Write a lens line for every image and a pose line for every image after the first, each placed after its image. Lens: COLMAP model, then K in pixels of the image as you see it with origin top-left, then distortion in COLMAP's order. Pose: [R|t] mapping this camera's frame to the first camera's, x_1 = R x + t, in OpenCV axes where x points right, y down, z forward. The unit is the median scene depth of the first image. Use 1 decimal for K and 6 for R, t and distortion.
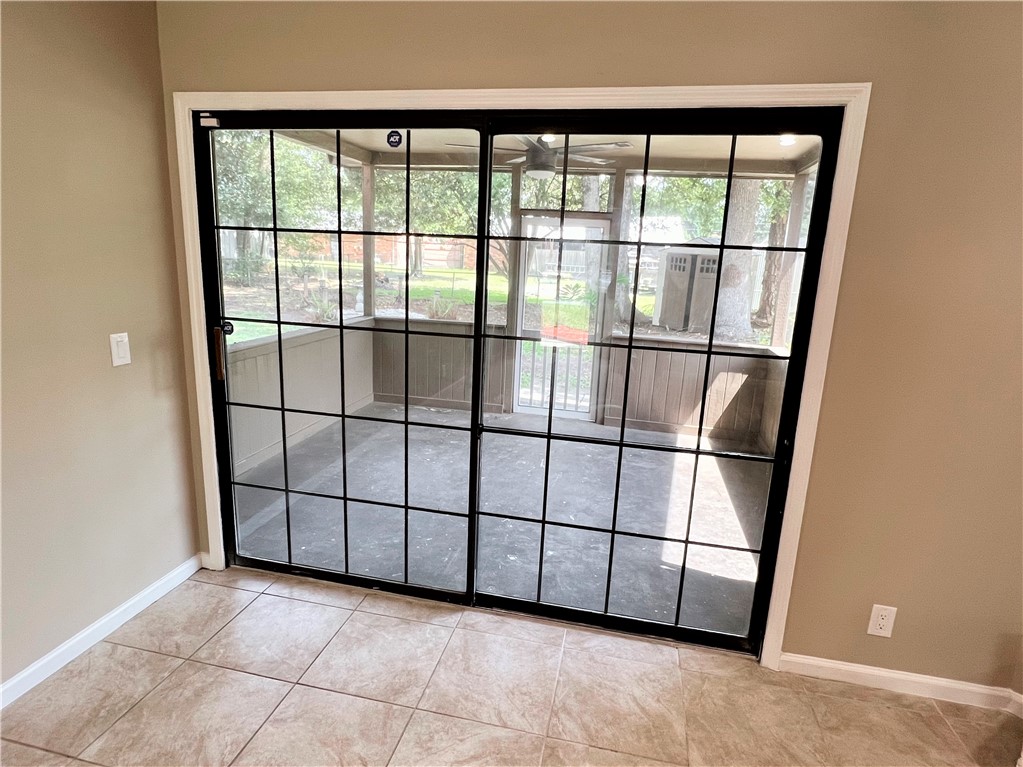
lens RADIAL K [[583.8, 0, 506.0], [0, 583.8, 382.5], [0, 0, 1]] dist [-0.002645, 0.000412]
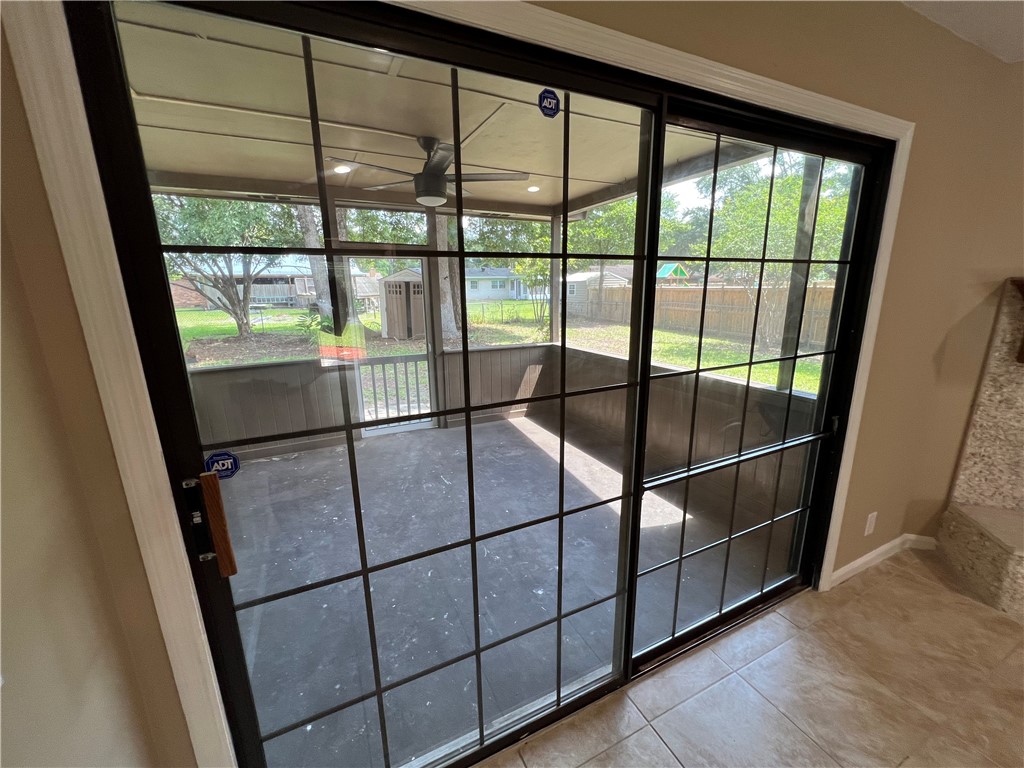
lens RADIAL K [[417.5, 0, 513.5], [0, 417.5, 382.3], [0, 0, 1]] dist [-0.007537, 0.003136]
pose [[0.785331, -0.190236, 0.589123, -0.519181], [0.179207, 0.980730, 0.077799, -0.149837], [-0.592571, 0.044477, 0.804290, 0.629906]]
